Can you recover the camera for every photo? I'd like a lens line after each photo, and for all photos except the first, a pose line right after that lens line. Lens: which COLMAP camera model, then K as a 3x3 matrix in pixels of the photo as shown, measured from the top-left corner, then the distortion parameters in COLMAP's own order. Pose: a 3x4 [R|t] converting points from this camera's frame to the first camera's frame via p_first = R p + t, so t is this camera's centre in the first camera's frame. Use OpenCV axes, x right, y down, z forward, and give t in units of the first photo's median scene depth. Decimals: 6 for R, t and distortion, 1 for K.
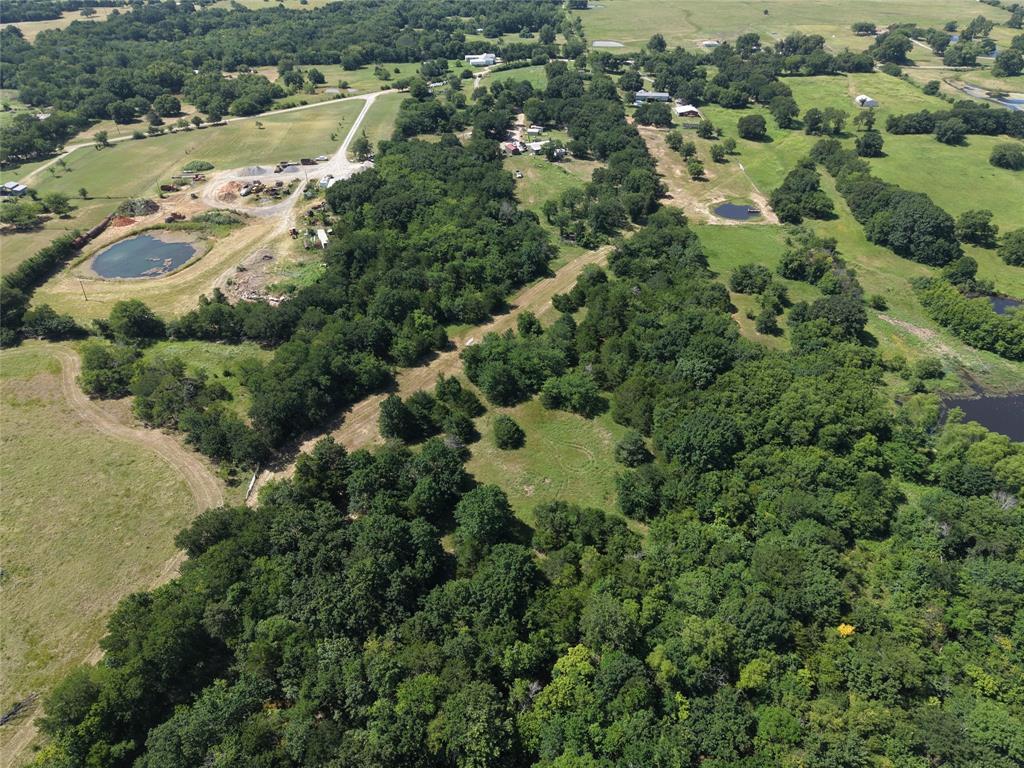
lens RADIAL K [[685.3, 0, 512.0], [0, 685.3, 384.0], [0, 0, 1]] dist [0.018852, -0.014805]
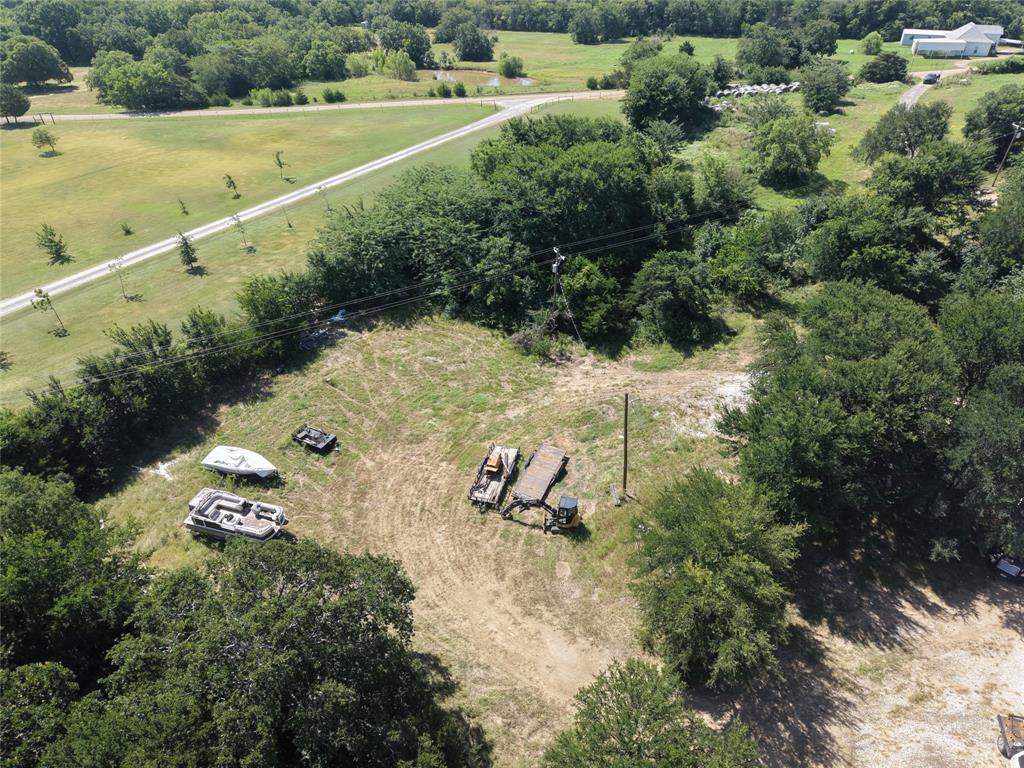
lens RADIAL K [[685.3, 0, 512.0], [0, 685.3, 384.0], [0, 0, 1]] dist [0.018852, -0.014805]
pose [[0.844291, 0.279942, -0.456952, -0.028804], [-0.293435, 0.955016, 0.042903, -0.303232], [0.448407, 0.097863, 0.888456, 0.717593]]
